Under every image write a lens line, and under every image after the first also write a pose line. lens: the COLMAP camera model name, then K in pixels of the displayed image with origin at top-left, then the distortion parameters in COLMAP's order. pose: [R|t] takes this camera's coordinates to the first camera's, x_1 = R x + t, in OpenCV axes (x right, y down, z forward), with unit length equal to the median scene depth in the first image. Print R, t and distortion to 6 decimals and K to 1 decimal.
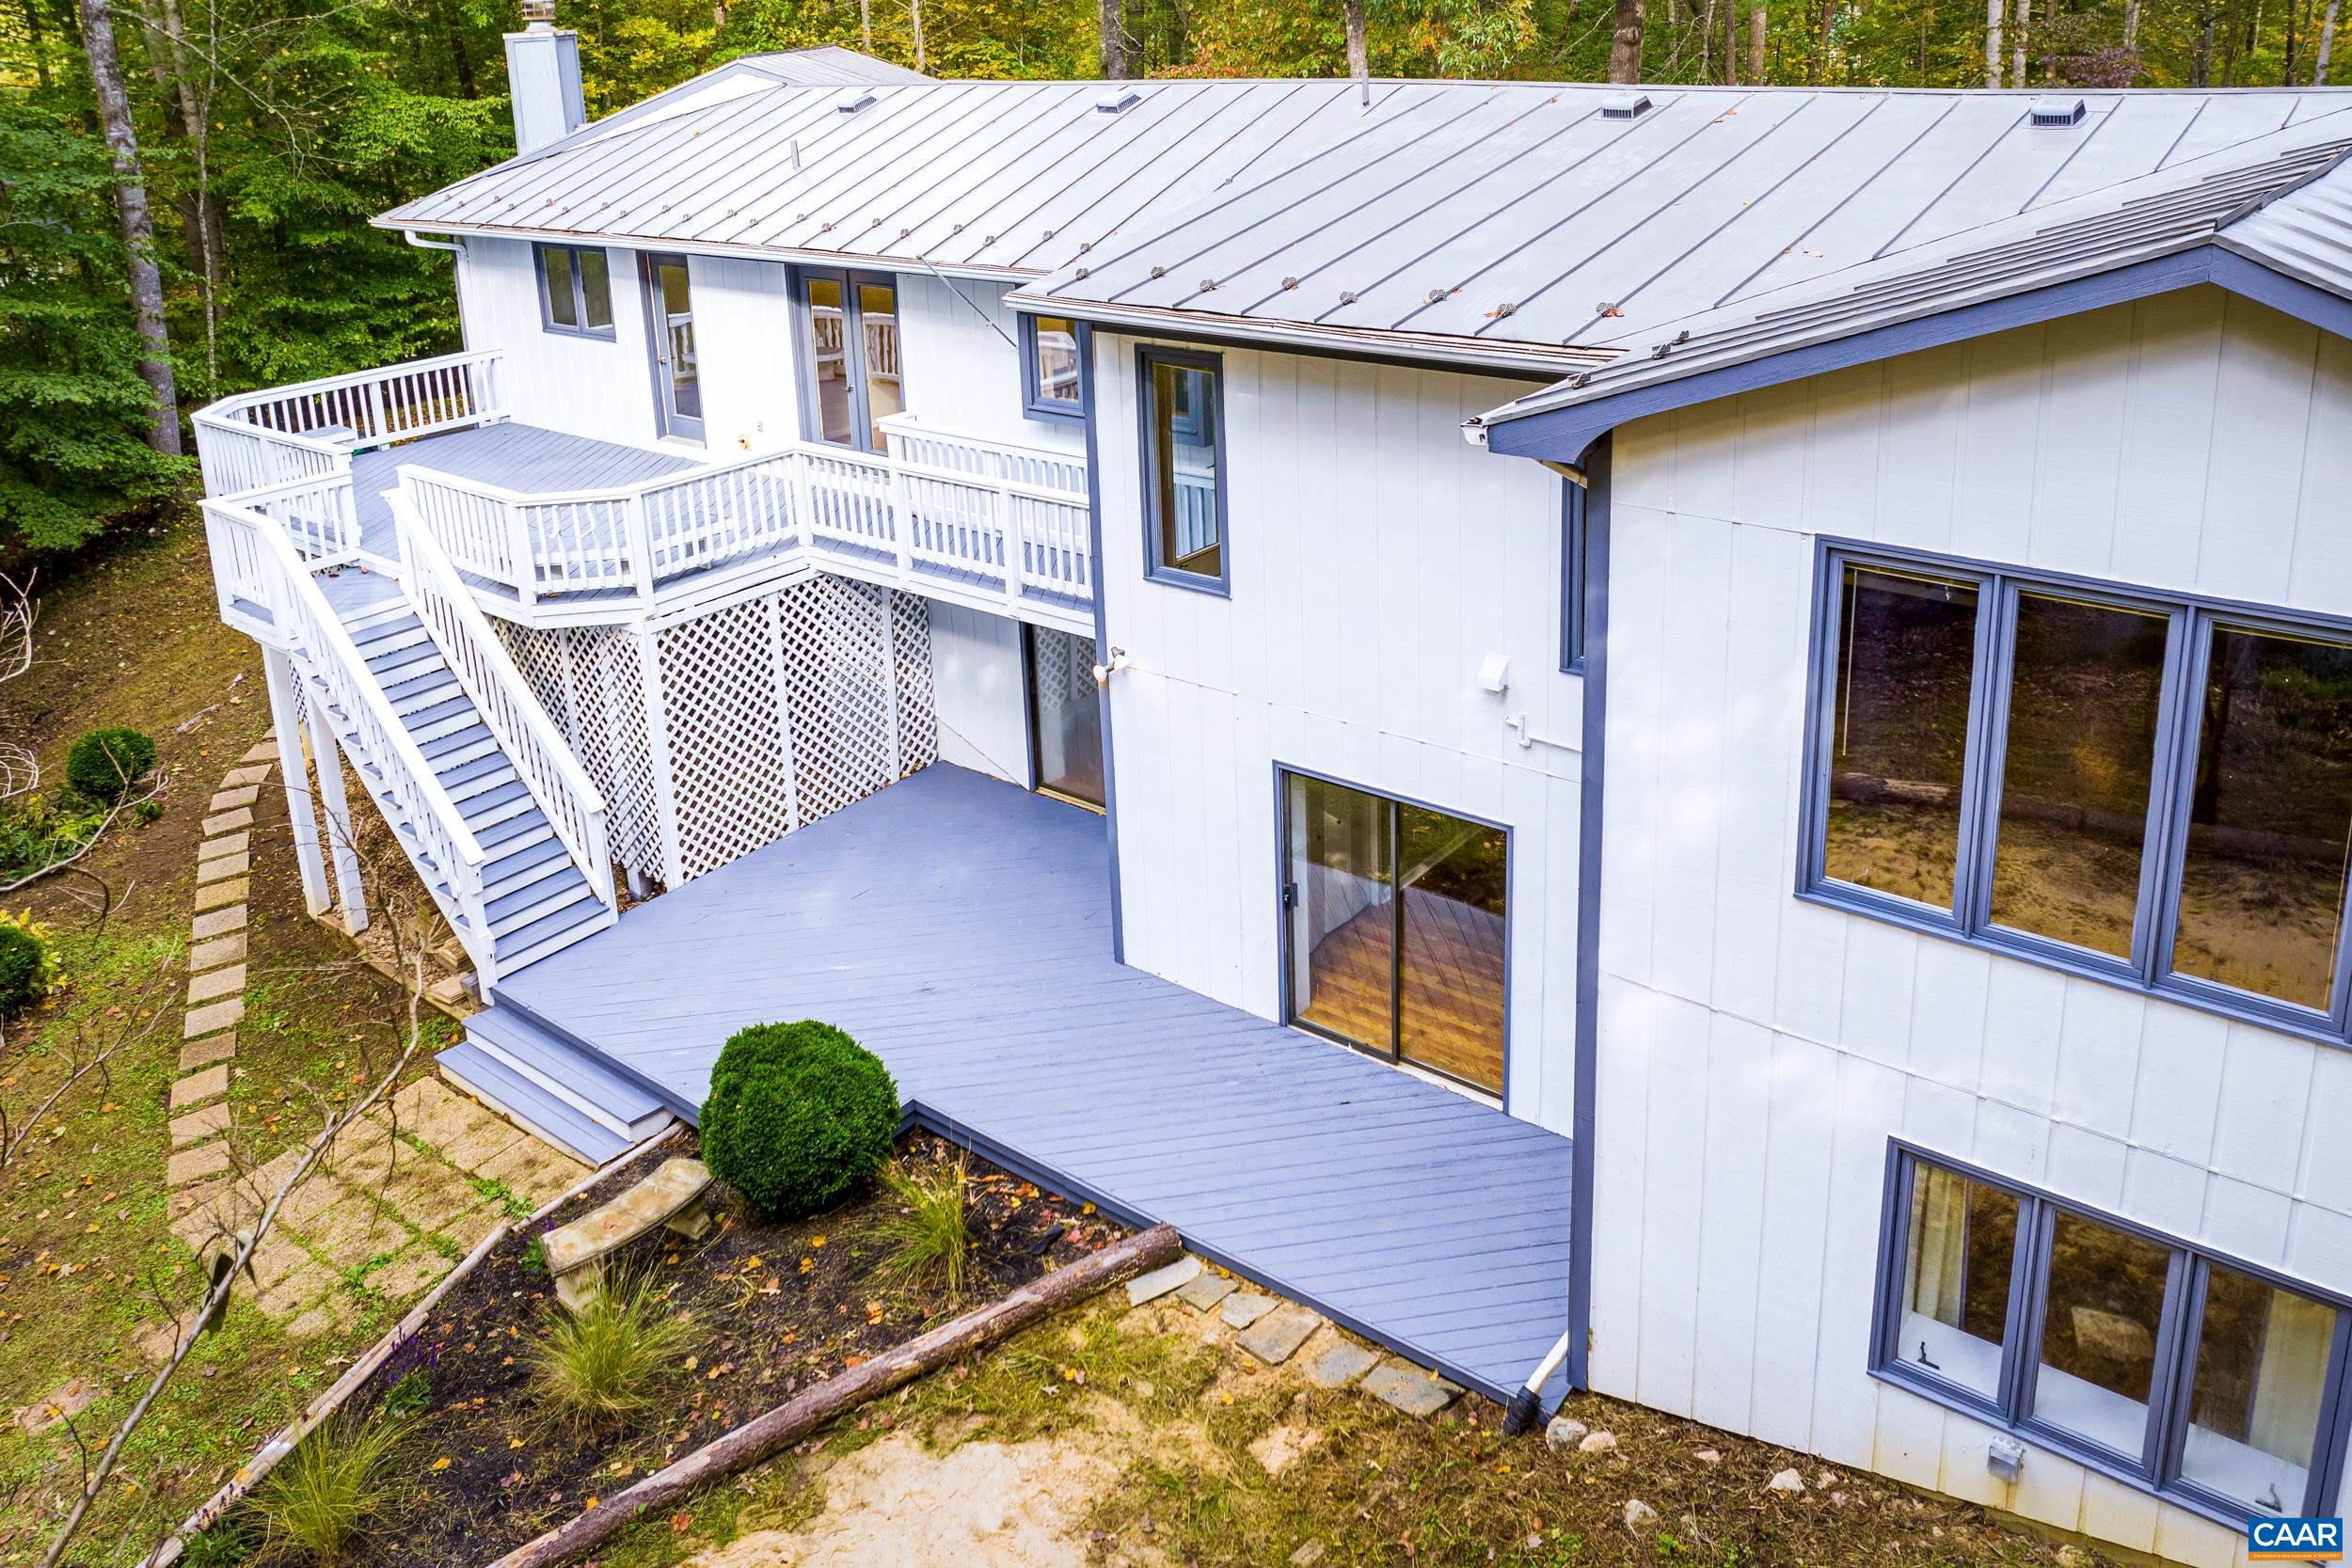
lens RADIAL K [[1971.2, 0, 1229.6], [0, 1971.2, 614.4], [0, 0, 1]] dist [-0.078537, 0.027608]
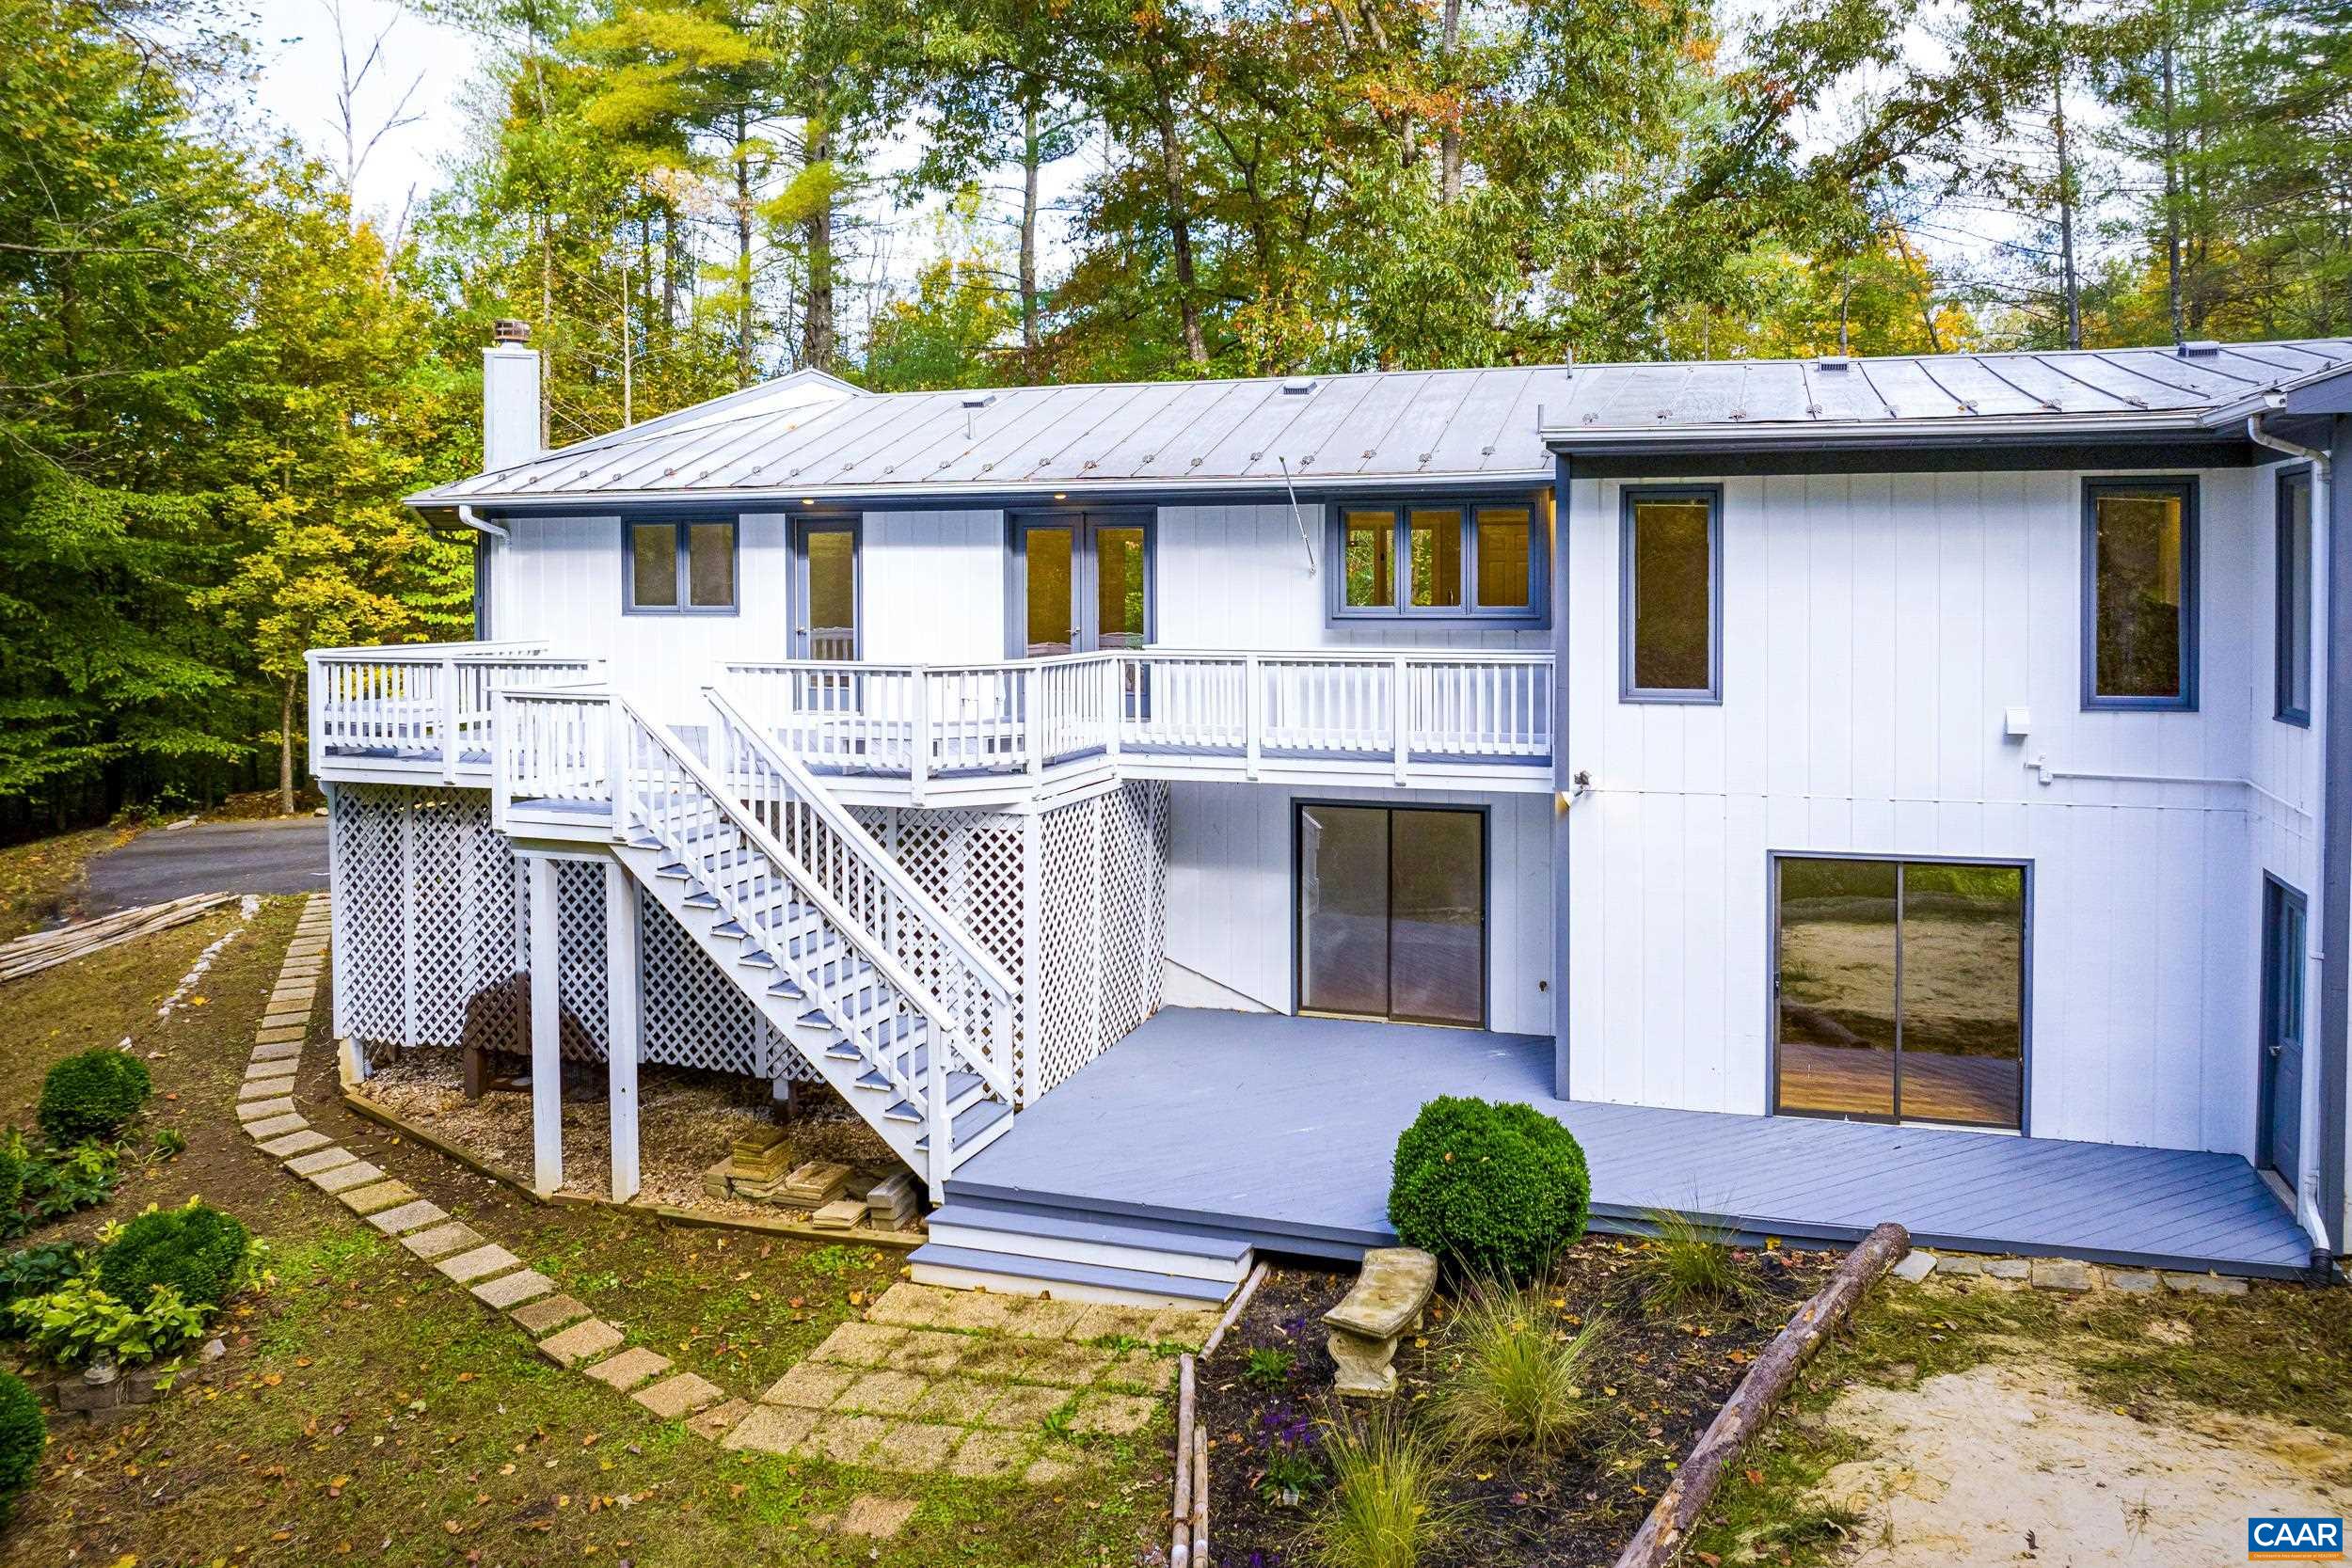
lens RADIAL K [[1971.2, 0, 1229.6], [0, 1971.2, 614.4], [0, 0, 1]] dist [-0.078537, 0.027608]
pose [[0.930955, 0.026671, 0.364158, -0.642542], [0.085396, 0.953766, -0.288165, 0.231714], [-0.355007, 0.299366, 0.885635, 0.089319]]
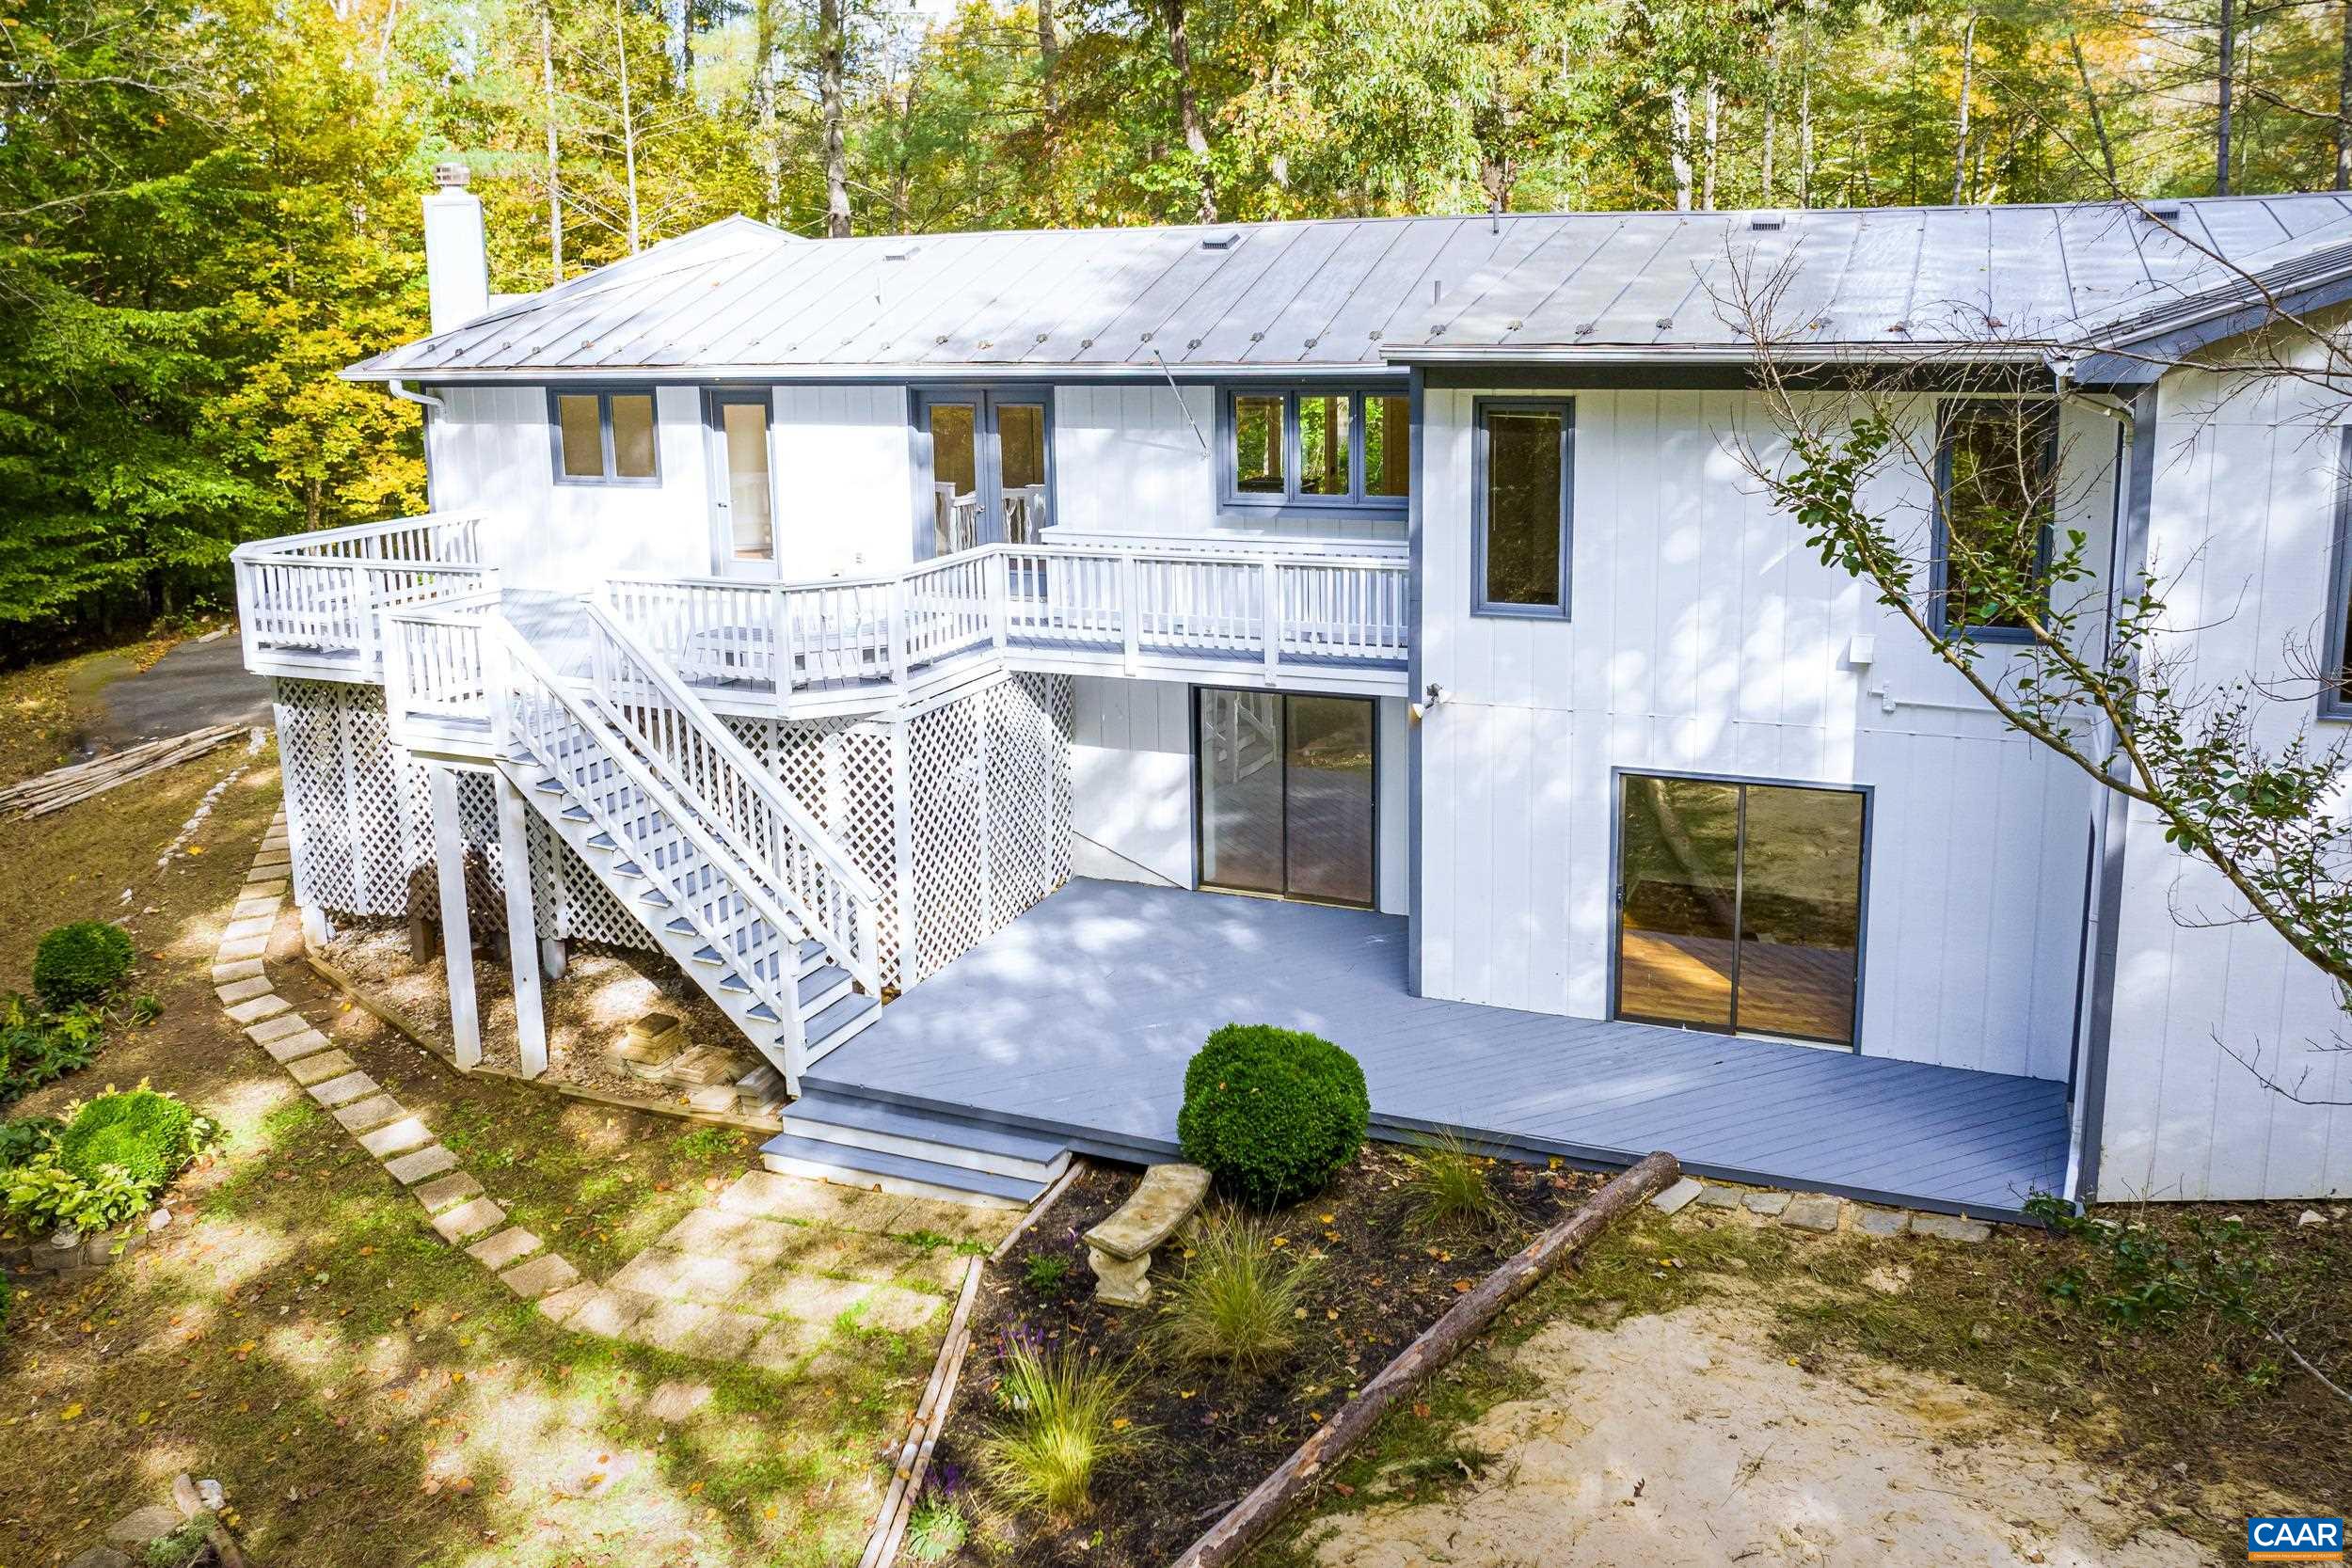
lens RADIAL K [[2118.8, 0, 1170.5], [0, 2118.8, 727.0], [0, 0, 1]] dist [-0.041195, -0.072921]
pose [[0.963483, -0.038286, 0.265017, -0.515064], [0.068760, 0.991913, -0.106683, 0.156812], [-0.258789, 0.121010, 0.958324, -0.078323]]
